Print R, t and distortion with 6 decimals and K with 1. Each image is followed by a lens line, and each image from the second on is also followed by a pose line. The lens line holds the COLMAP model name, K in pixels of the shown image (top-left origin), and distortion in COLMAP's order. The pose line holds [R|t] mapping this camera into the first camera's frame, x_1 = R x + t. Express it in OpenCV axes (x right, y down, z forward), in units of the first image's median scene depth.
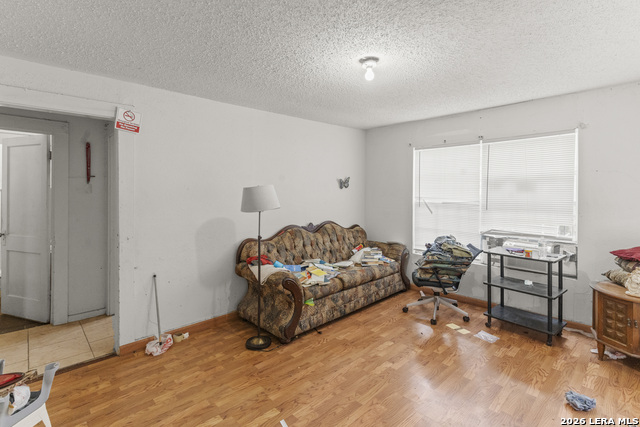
lens RADIAL K [[307.2, 0, 320.8], [0, 307.2, 198.3], [0, 0, 1]] dist [-0.000234, 0.000473]
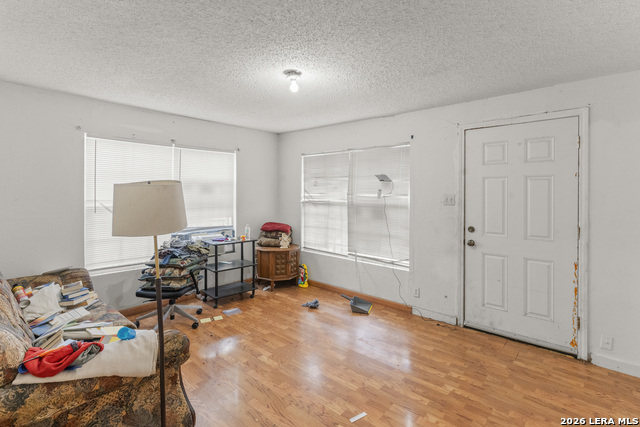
lens RADIAL K [[307.2, 0, 320.8], [0, 307.2, 198.3], [0, 0, 1]] dist [-0.000234, 0.000473]
pose [[-0.074859, -0.014924, 0.997082, -0.687525], [0.017668, 0.999711, 0.016290, -0.014784], [-0.997038, 0.018836, -0.074574, 0.716612]]
